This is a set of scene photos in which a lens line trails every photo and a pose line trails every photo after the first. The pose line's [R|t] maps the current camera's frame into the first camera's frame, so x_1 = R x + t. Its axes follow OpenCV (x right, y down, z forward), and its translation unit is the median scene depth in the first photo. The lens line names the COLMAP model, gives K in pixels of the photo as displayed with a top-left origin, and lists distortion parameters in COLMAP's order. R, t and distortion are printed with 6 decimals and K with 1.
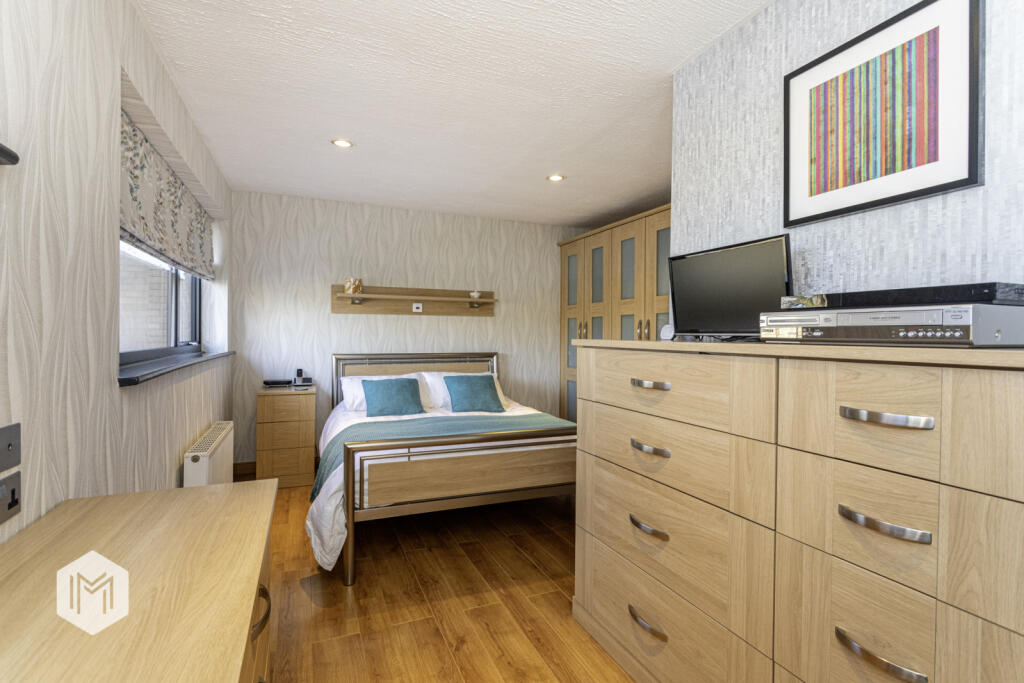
lens RADIAL K [[480.5, 0, 512.0], [0, 480.5, 337.2], [0, 0, 1]] dist [0.002553, 0.000751]
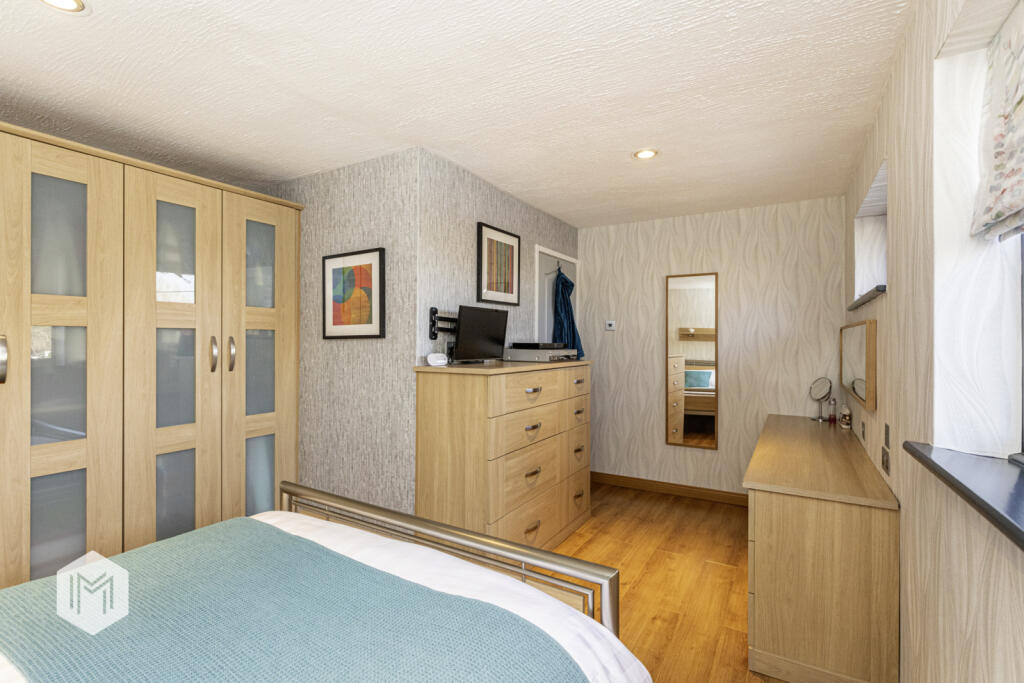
lens RADIAL K [[480.5, 0, 510.7], [0, 480.5, 341.7], [0, 0, 1]] dist [0.002553, 0.000751]
pose [[-0.582592, -0.009121, 0.812714, -1.093686], [-0.003869, 0.999957, 0.008449, -0.092690], [-0.812756, 0.001778, -0.582602, 2.107404]]
